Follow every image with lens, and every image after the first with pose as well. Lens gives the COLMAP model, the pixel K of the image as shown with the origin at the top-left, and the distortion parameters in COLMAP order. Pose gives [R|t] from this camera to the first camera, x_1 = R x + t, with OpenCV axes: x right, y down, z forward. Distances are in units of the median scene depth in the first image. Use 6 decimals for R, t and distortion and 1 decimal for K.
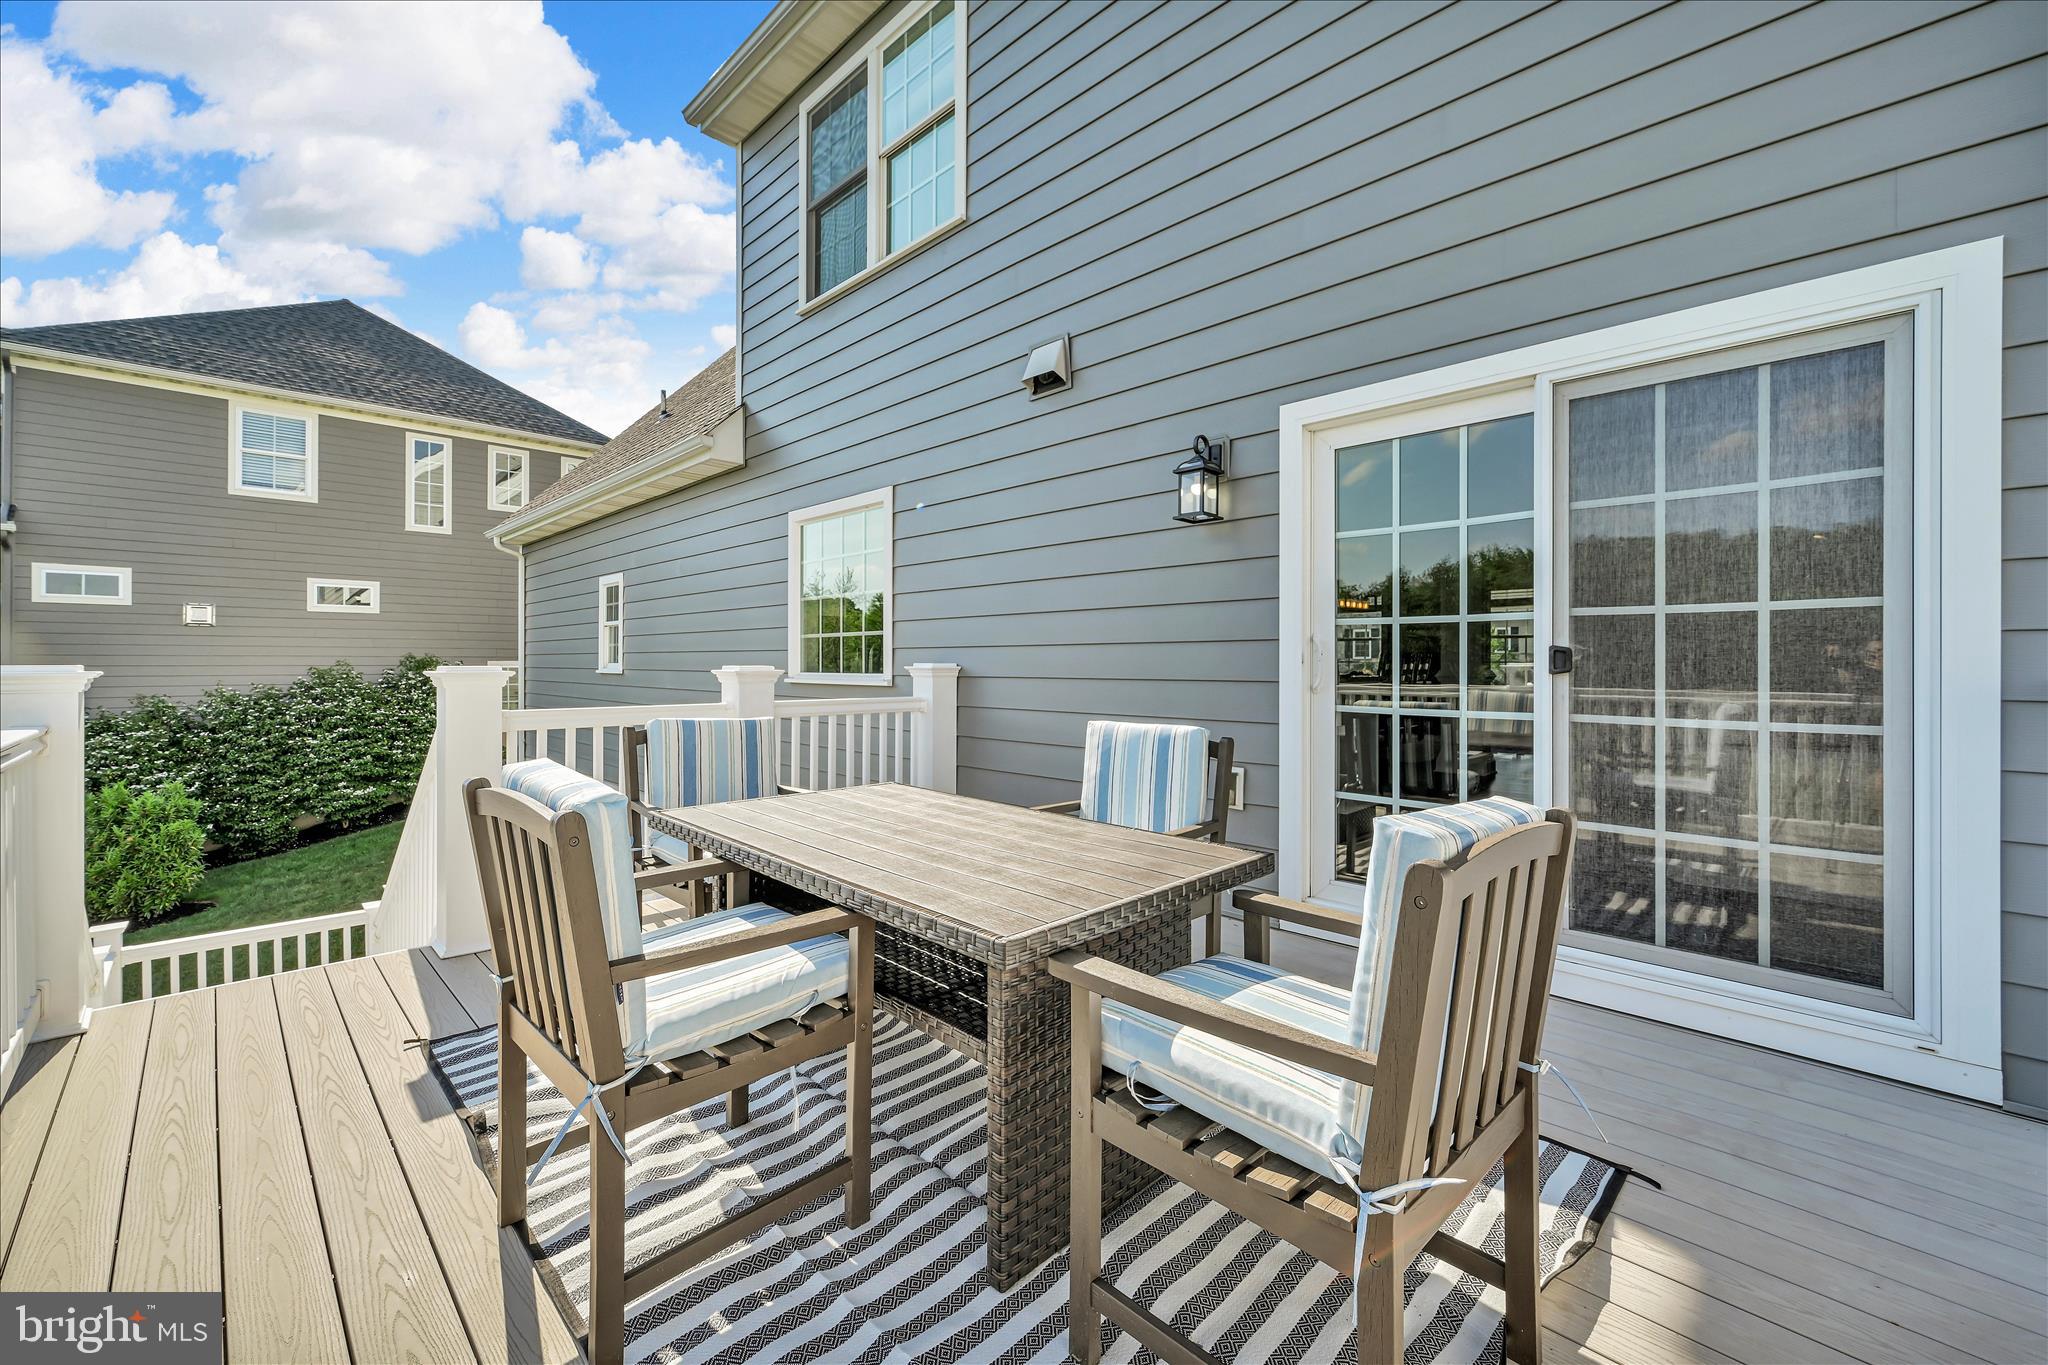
lens RADIAL K [[826.0, 0, 1024.6], [0, 826.0, 678.6], [0, 0, 1]] dist [0.000363, 0.000018]
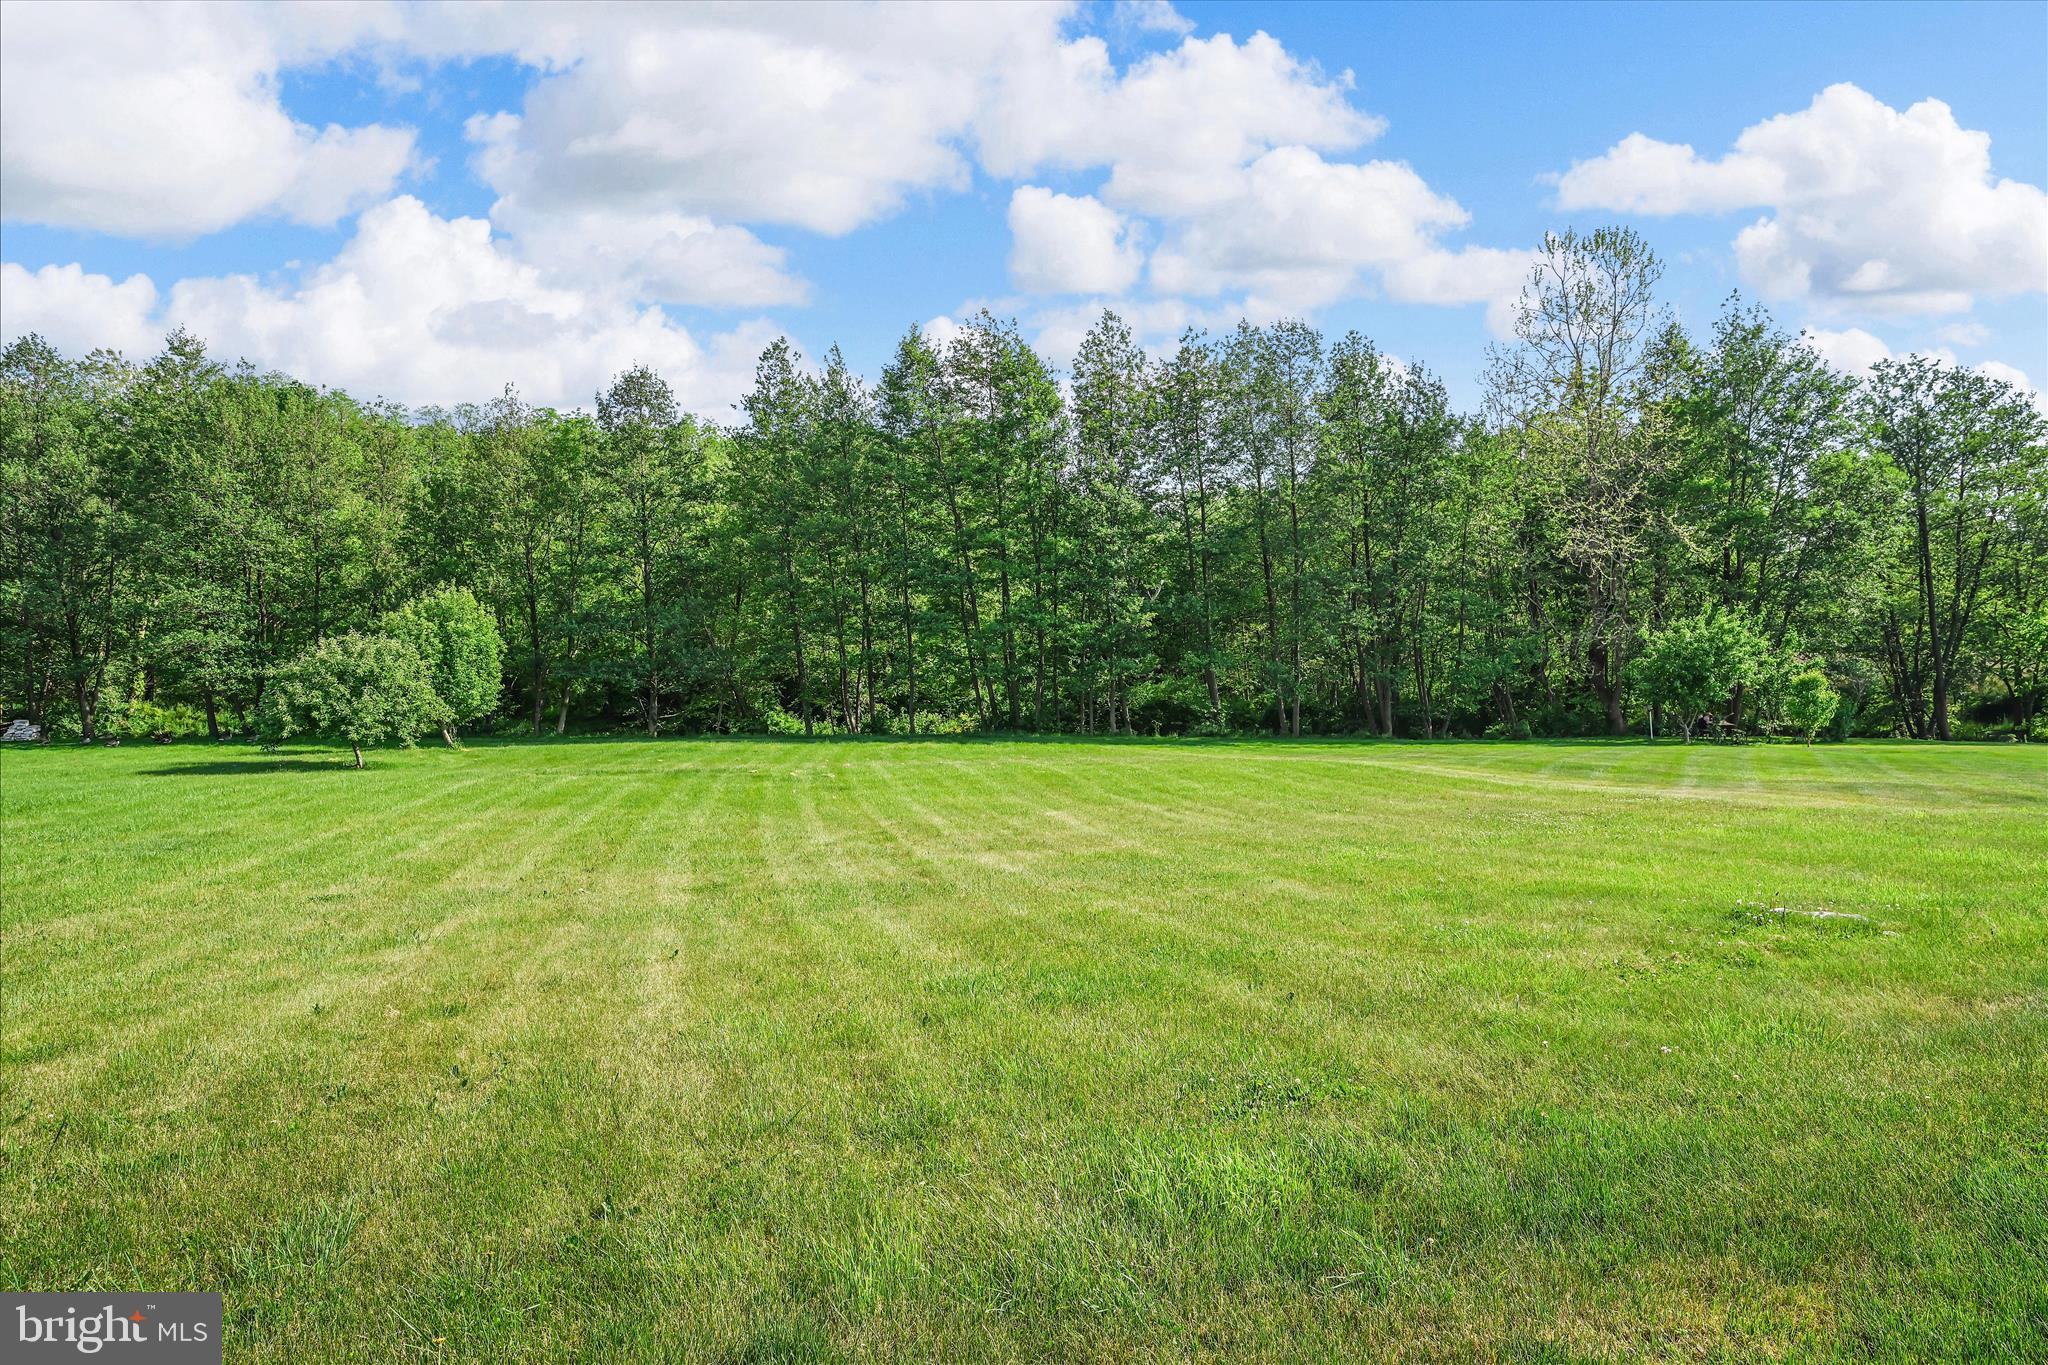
lens RADIAL K [[826.0, 0, 1021.8], [0, 826.0, 677.1], [0, 0, 1]] dist [0.000363, 0.000018]
pose [[0.999999, -0.000965, 0.000423, -0.600980], [0.000959, 0.999891, 0.014720, -0.208815], [-0.000437, -0.014720, 0.999892, 0.411304]]
